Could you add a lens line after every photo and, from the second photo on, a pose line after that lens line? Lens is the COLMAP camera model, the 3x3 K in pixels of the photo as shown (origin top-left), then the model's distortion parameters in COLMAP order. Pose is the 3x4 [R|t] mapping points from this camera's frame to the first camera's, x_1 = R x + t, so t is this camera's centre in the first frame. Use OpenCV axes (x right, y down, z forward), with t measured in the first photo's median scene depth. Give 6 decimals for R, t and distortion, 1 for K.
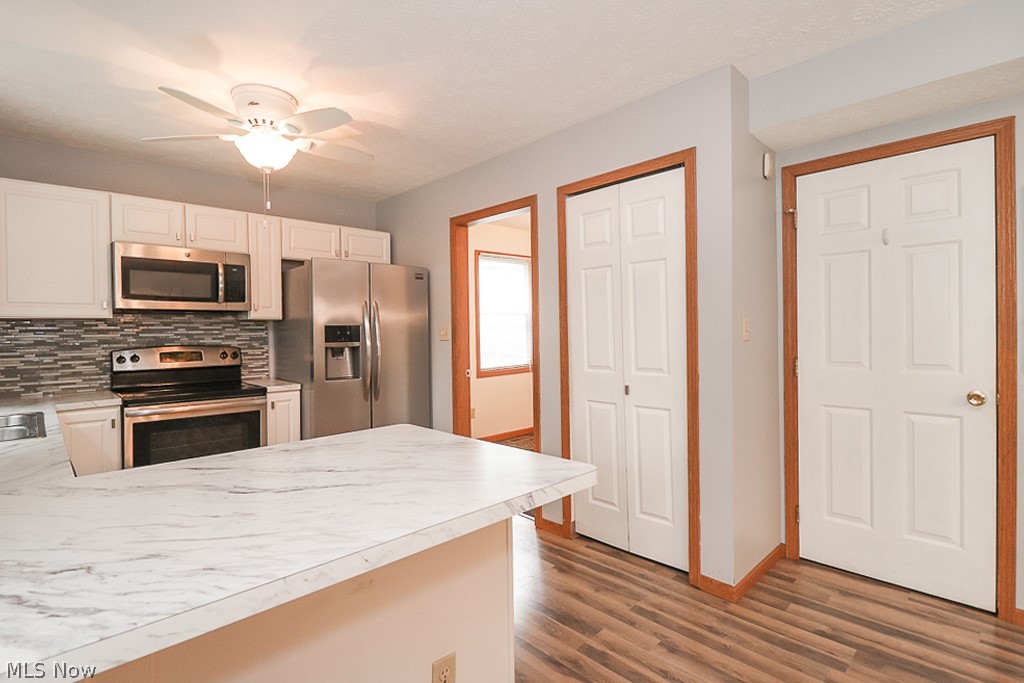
lens RADIAL K [[496.6, 0, 501.3], [0, 496.6, 335.7], [0, 0, 1]] dist [0.011052, -0.009717]
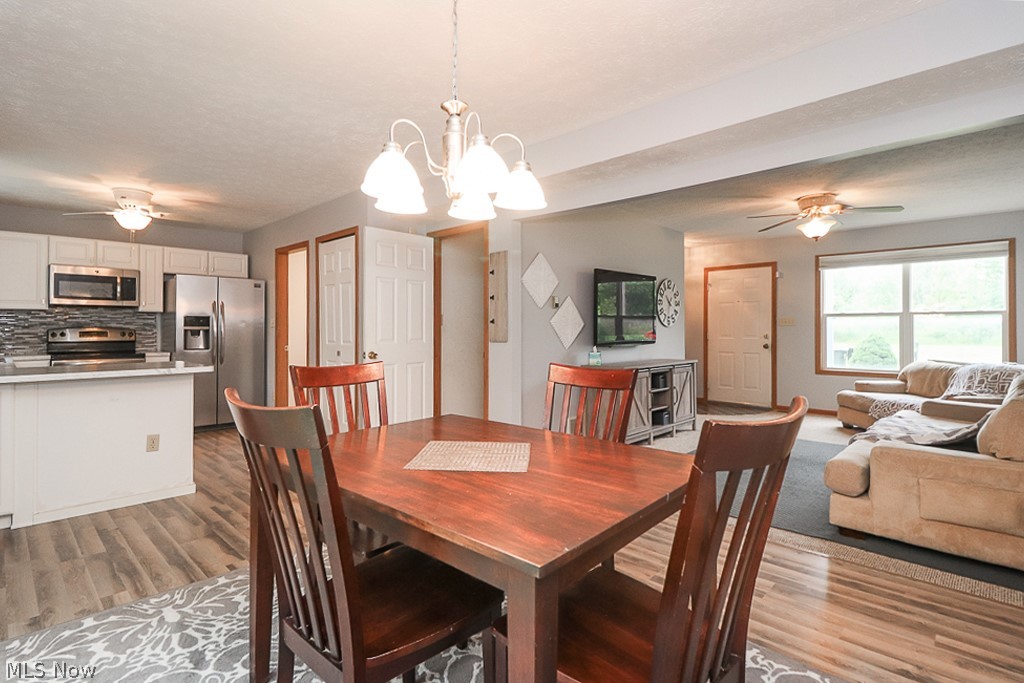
lens RADIAL K [[496.6, 0, 494.7], [0, 496.6, 323.7], [0, 0, 1]] dist [0.011052, -0.009717]
pose [[0.999496, 0.012628, 0.029110, 0.610215], [-0.011925, 0.999636, -0.024188, 0.032355], [-0.029405, 0.023829, 0.999284, -0.650308]]
